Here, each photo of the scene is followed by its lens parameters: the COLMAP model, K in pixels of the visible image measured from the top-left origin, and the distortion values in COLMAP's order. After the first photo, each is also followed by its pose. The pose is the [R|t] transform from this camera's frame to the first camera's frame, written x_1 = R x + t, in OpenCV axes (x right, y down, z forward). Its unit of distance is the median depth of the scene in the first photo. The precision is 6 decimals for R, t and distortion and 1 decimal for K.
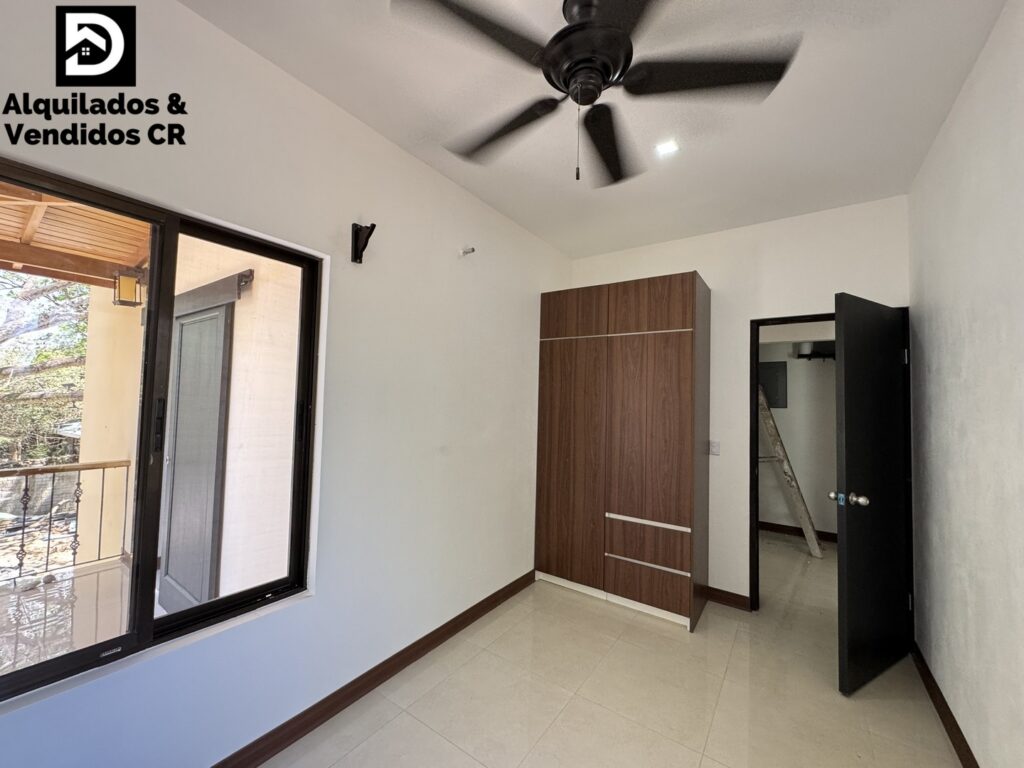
lens RADIAL K [[412.1, 0, 509.8], [0, 412.1, 384.8], [0, 0, 1]] dist [0.000853, 0.000560]
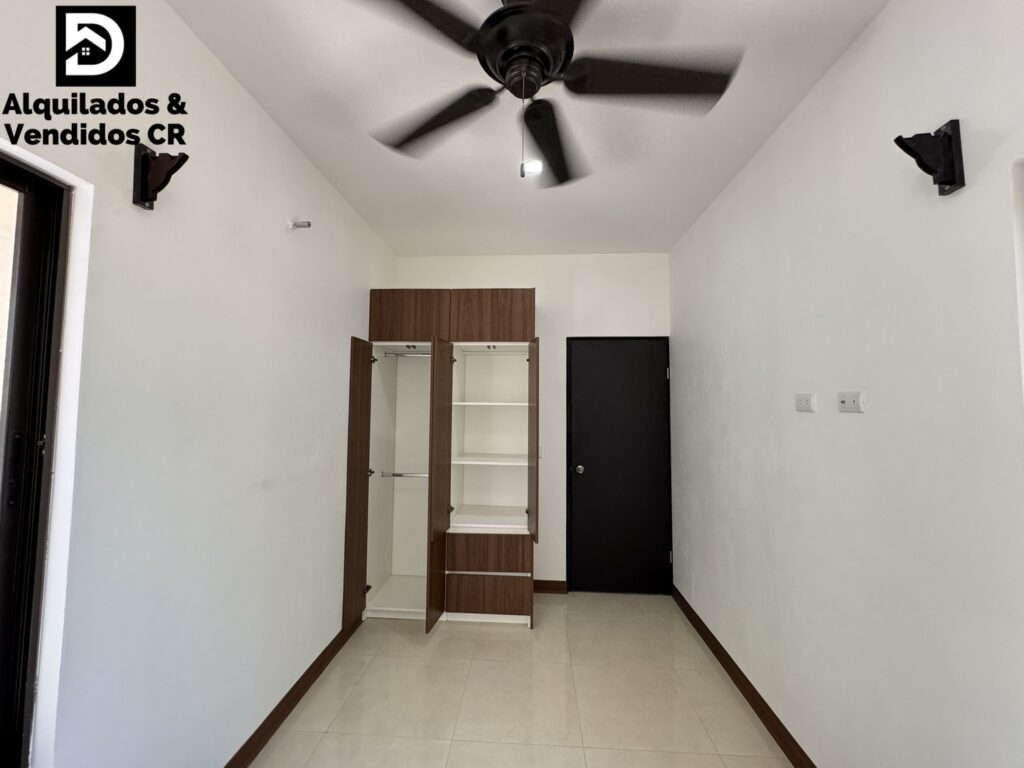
lens RADIAL K [[412.1, 0, 509.8], [0, 412.1, 384.8], [0, 0, 1]] dist [0.000853, 0.000560]
pose [[0.846843, 0.007733, 0.531786, -0.173446], [-0.004415, 0.999962, -0.007510, -0.017616], [-0.531824, 0.004012, 0.846845, 0.129654]]
